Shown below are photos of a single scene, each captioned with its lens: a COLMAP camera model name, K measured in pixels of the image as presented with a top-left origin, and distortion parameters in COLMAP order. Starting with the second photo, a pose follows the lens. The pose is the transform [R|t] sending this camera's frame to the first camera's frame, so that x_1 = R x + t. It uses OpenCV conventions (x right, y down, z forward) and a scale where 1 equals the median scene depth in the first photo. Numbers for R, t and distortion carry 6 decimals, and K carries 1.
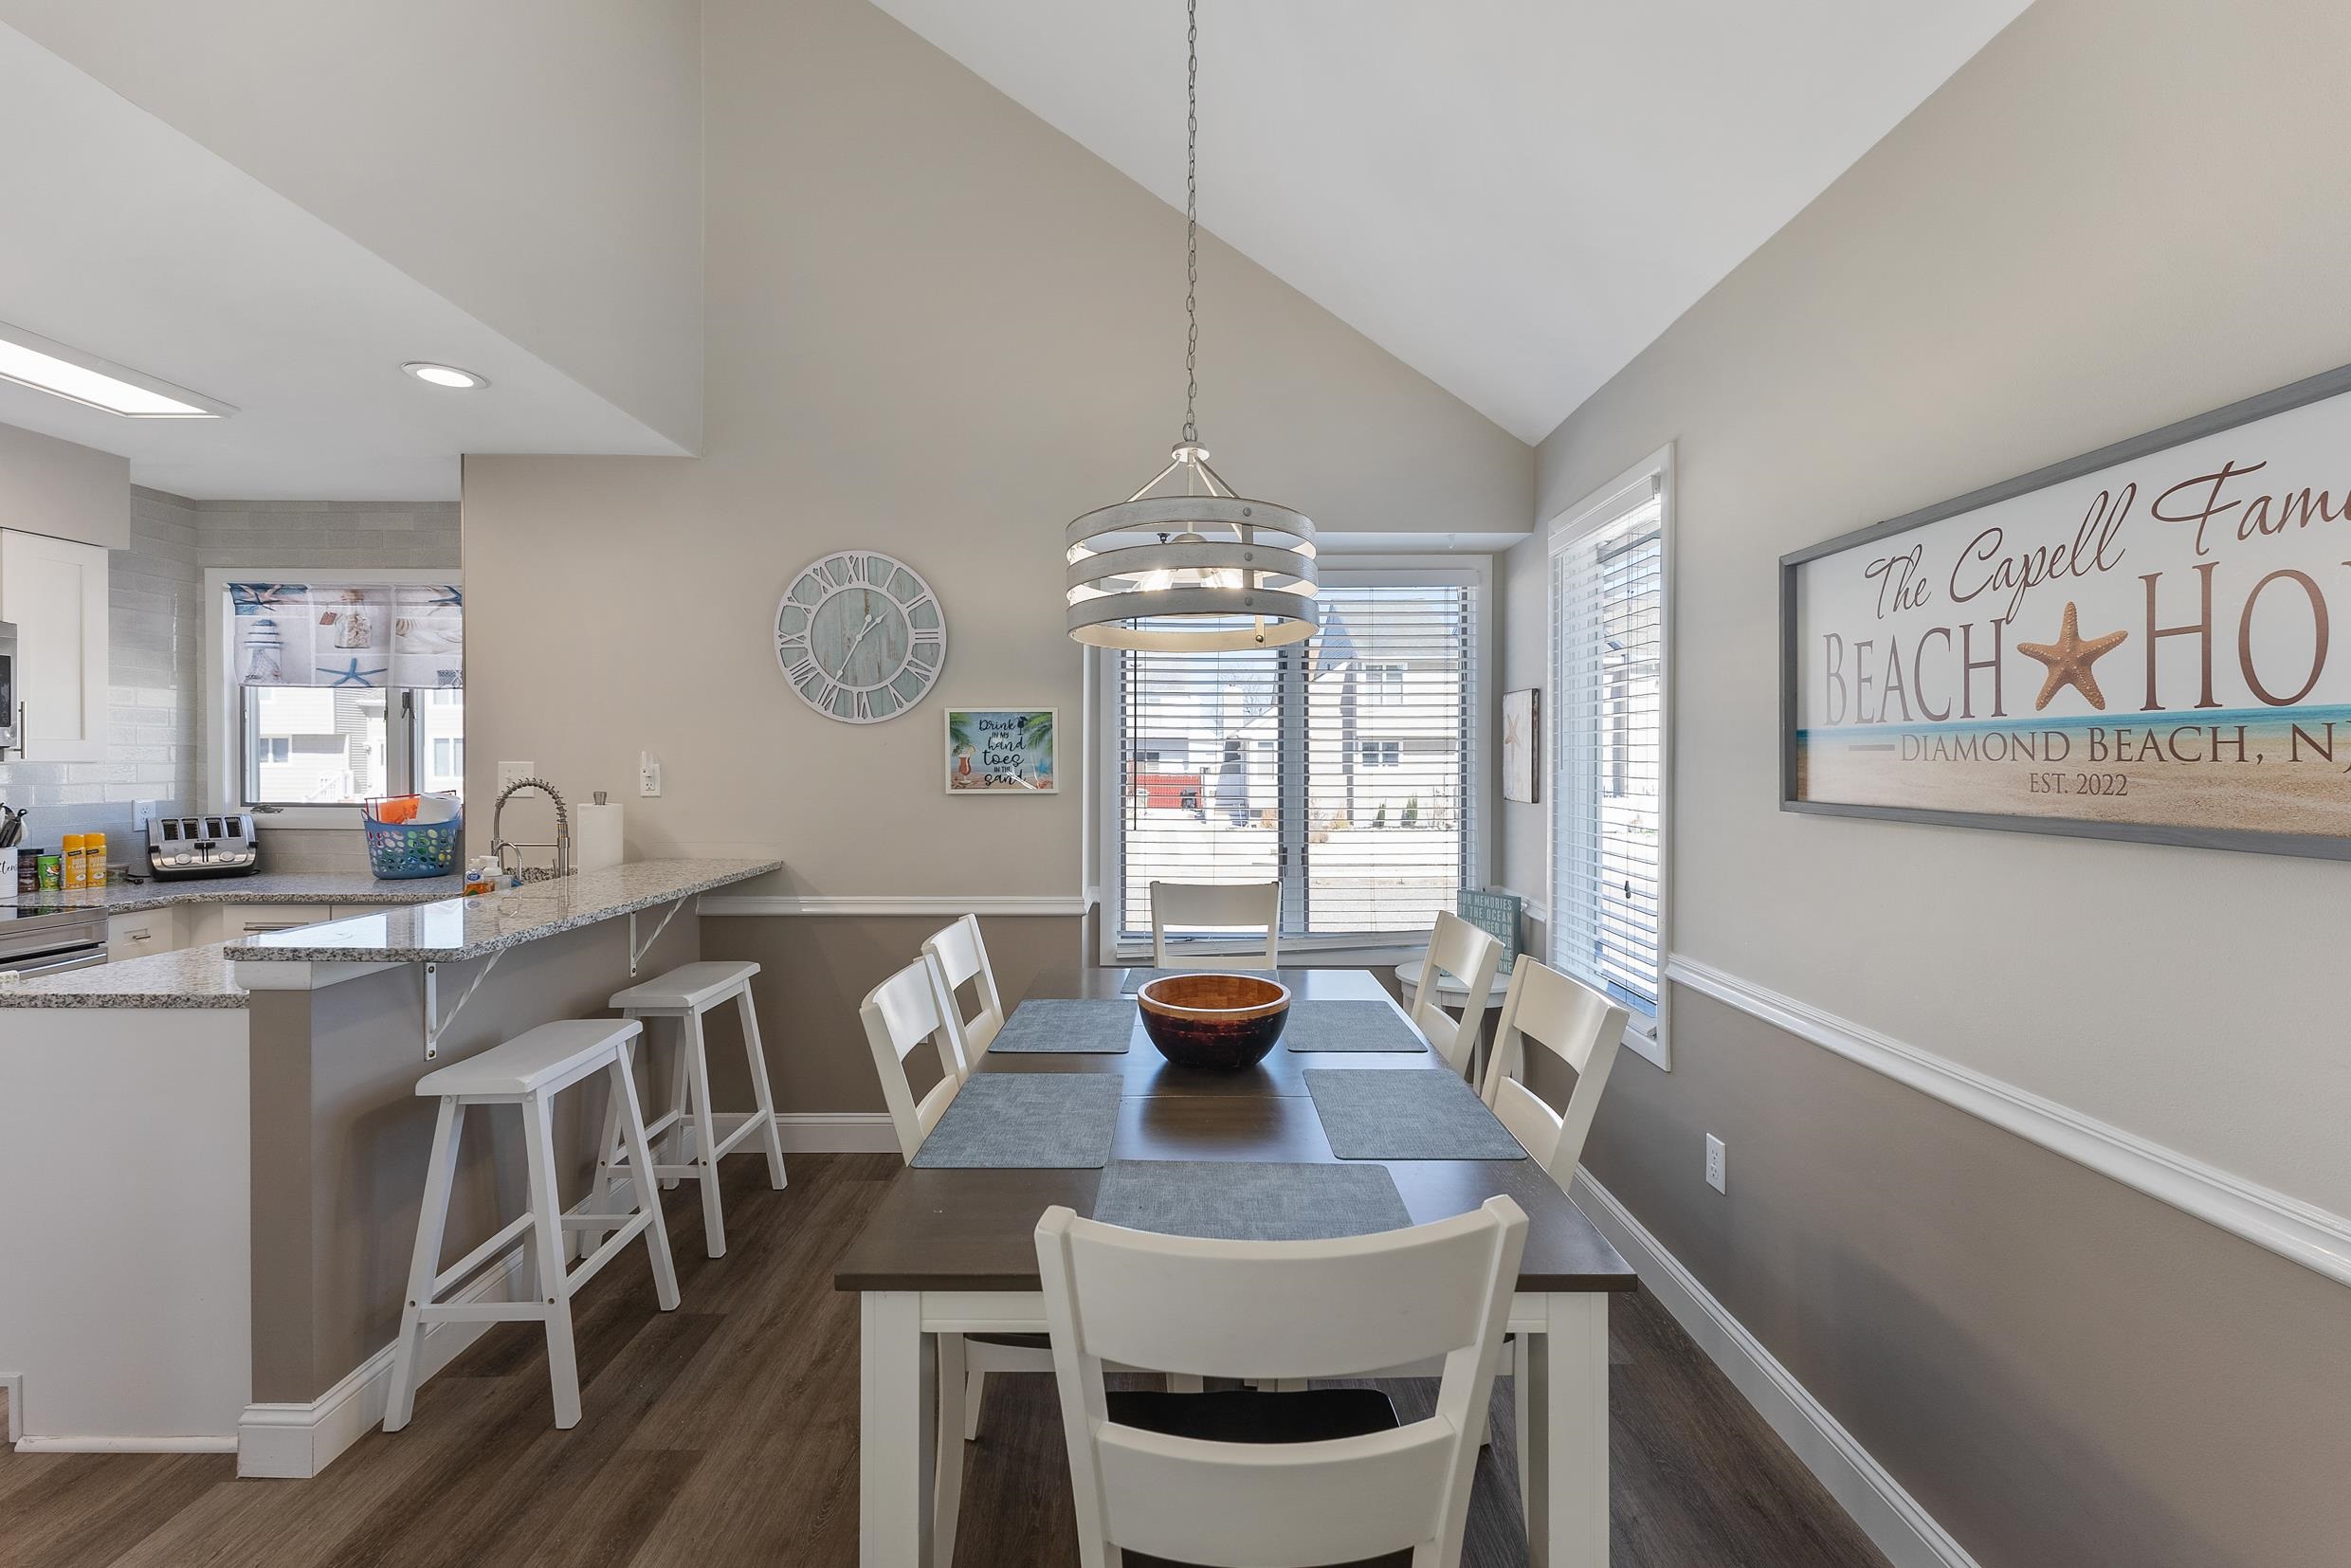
lens RADIAL K [[952.0, 0, 1184.6], [0, 952.0, 768.0], [0, 0, 1]] dist [0.000739, -0.000052]
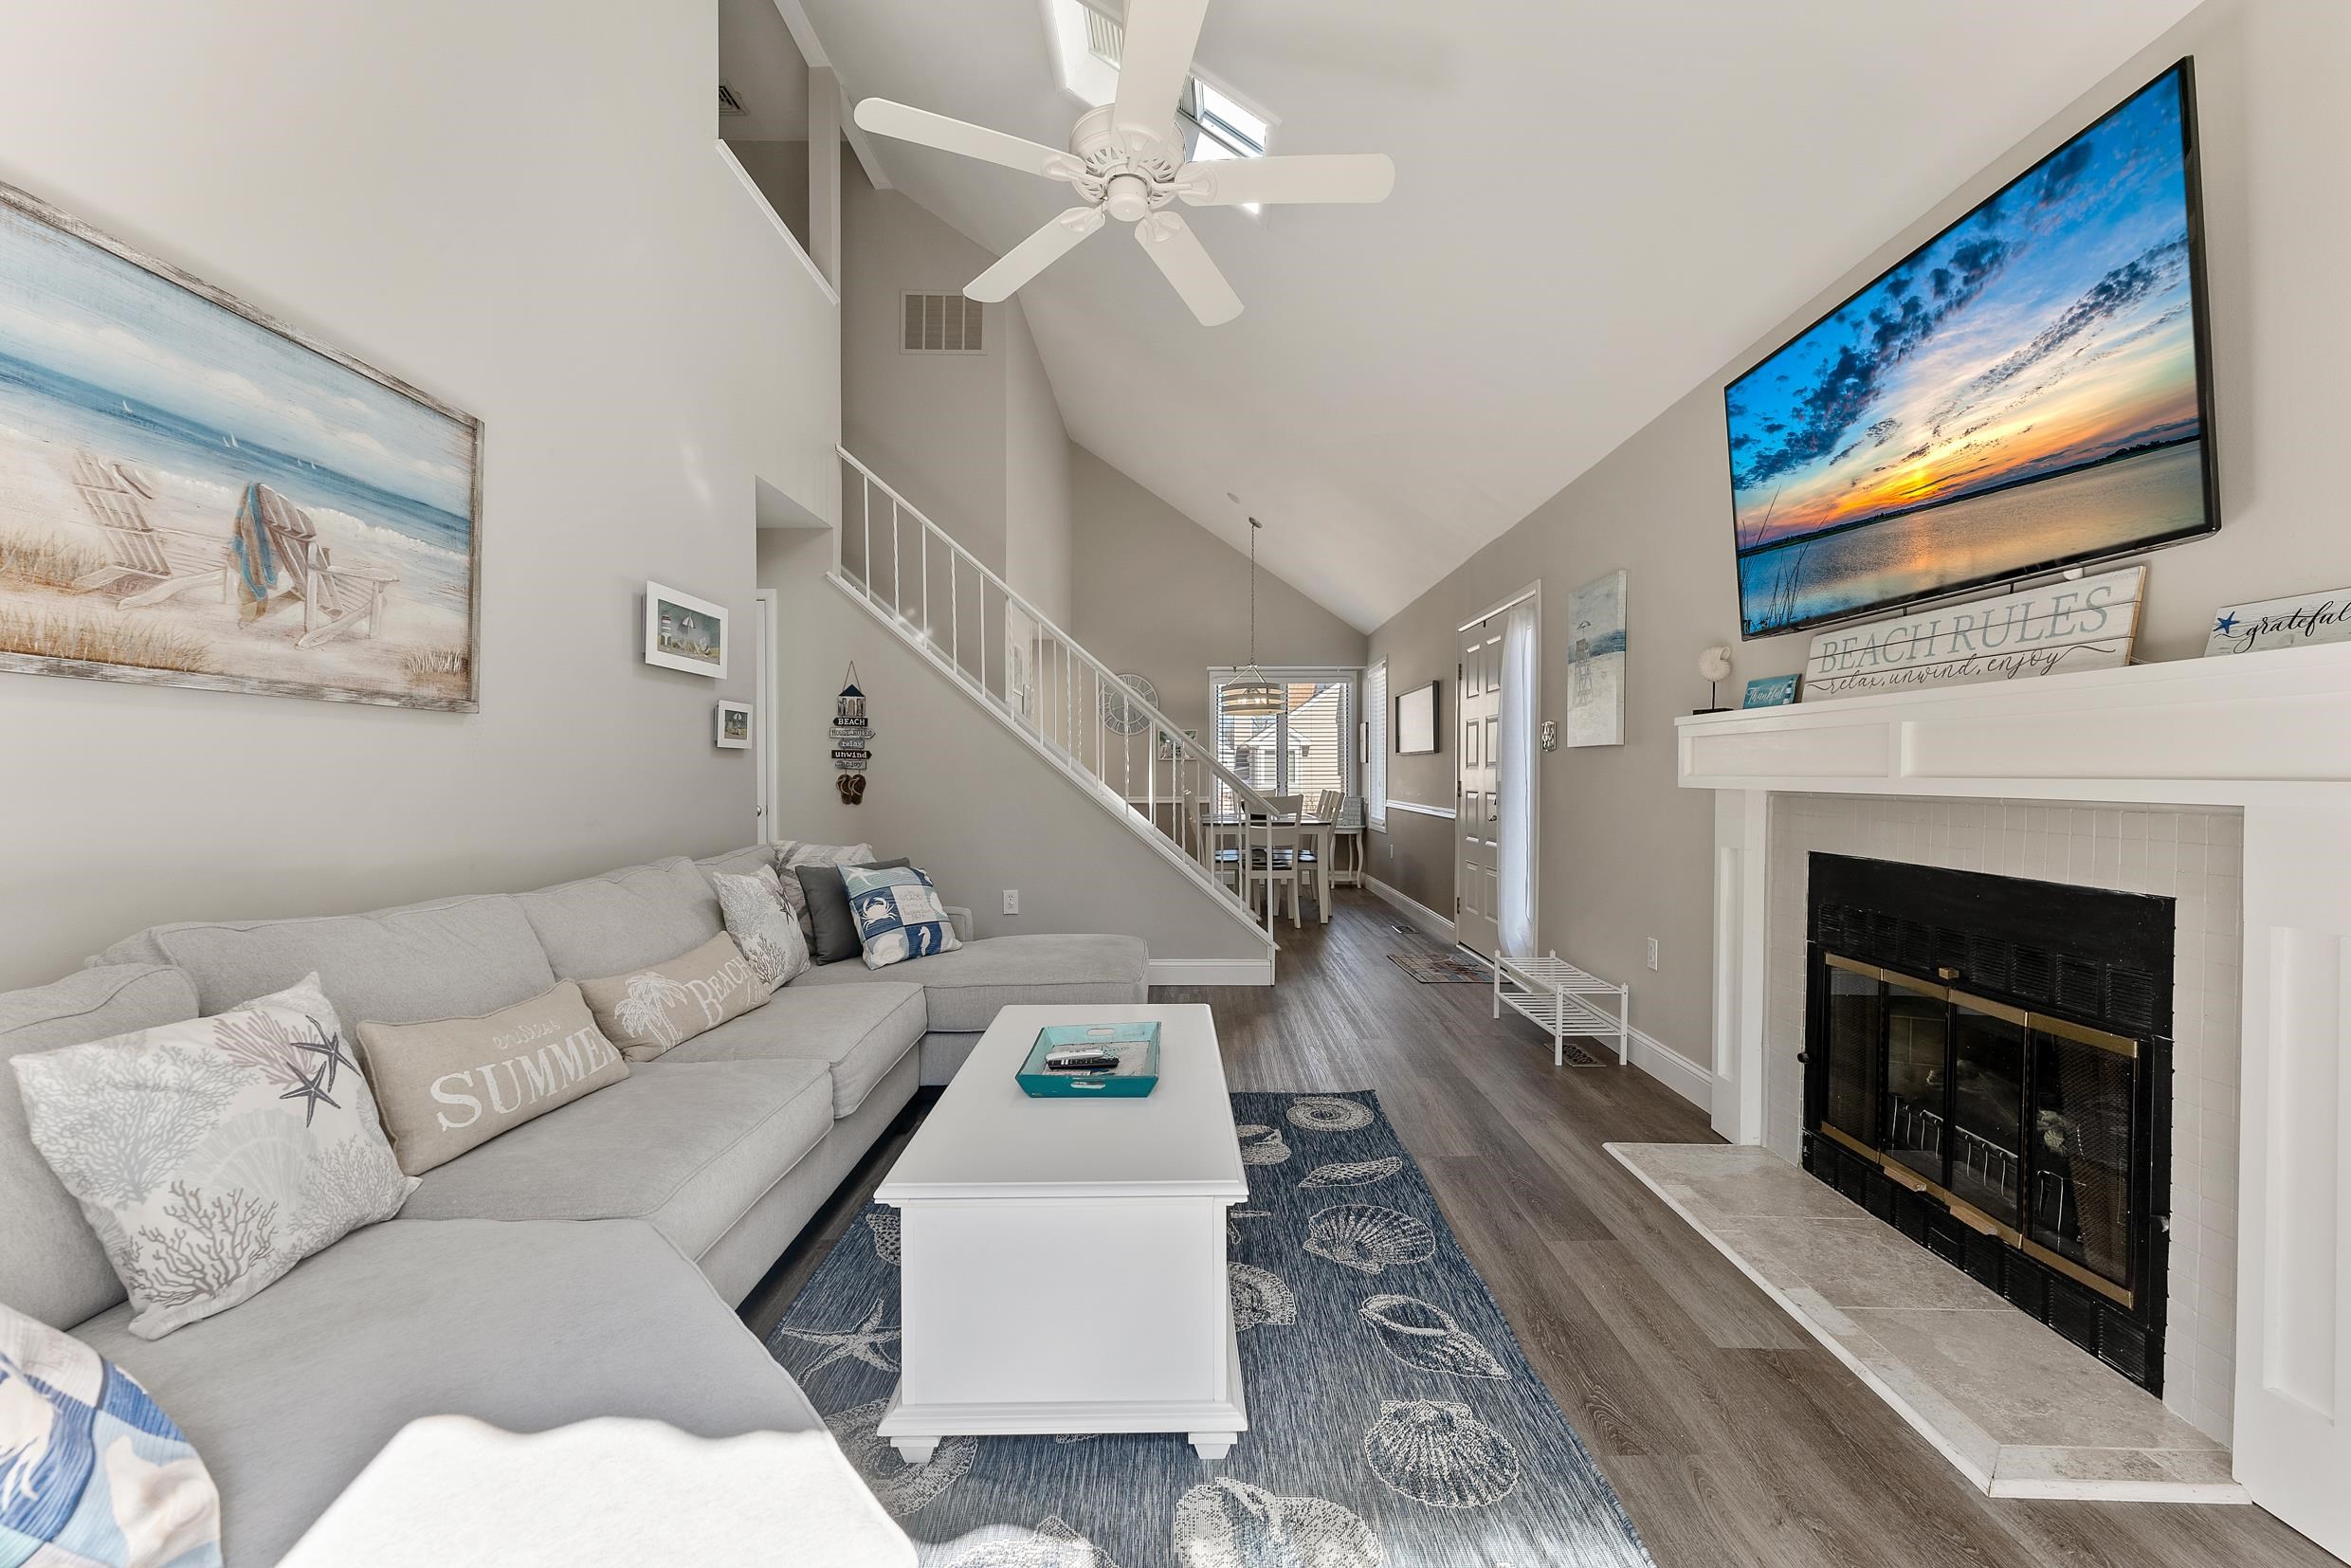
lens RADIAL K [[952.0, 0, 1180.8], [0, 952.0, 775.8], [0, 0, 1]] dist [0.000739, -0.000052]
pose [[0.999983, -0.002437, -0.005206, -0.170222], [0.002419, 0.999991, -0.003587, 0.084088], [0.005214, 0.003574, 0.999980, -1.851891]]
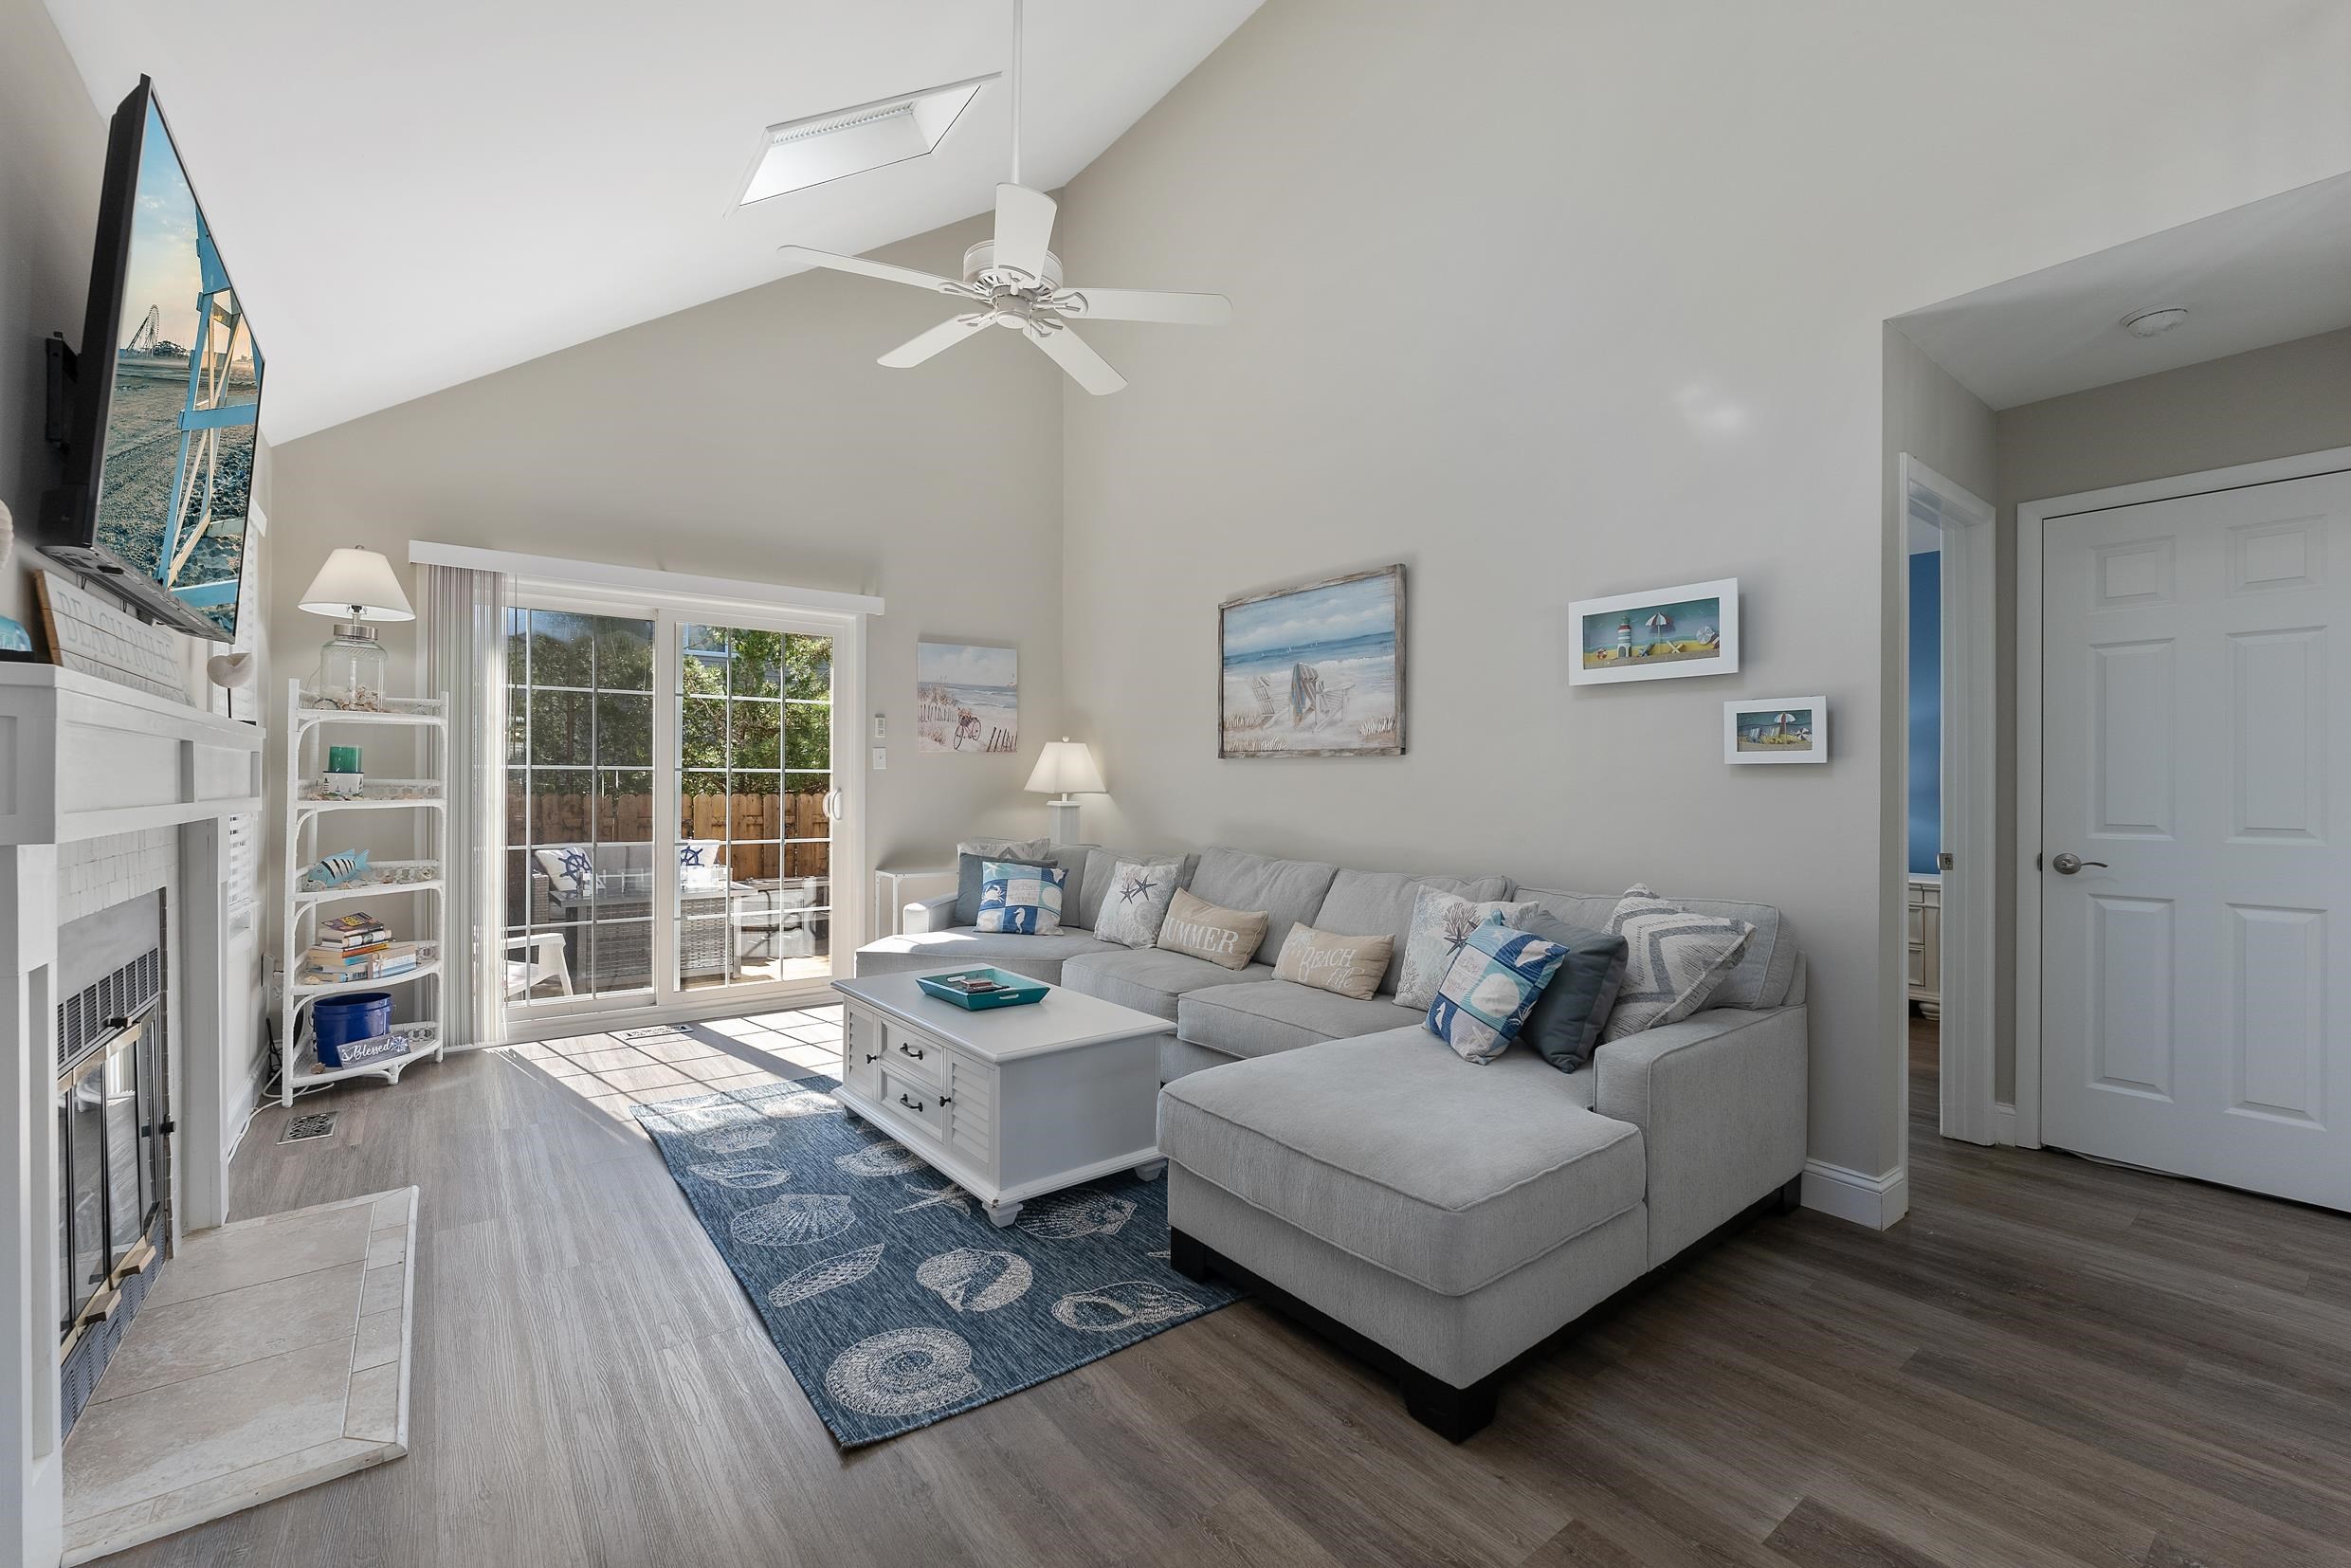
lens RADIAL K [[992.9, 0, 1185.1], [0, 992.9, 782.0], [0, 0, 1]] dist [-0.003828, -0.000623]
pose [[-0.793660, -0.006210, -0.608329, 0.207721], [-0.011019, 0.999931, 0.004168, 0.061233], [0.608261, 0.010011, -0.793674, -0.304602]]
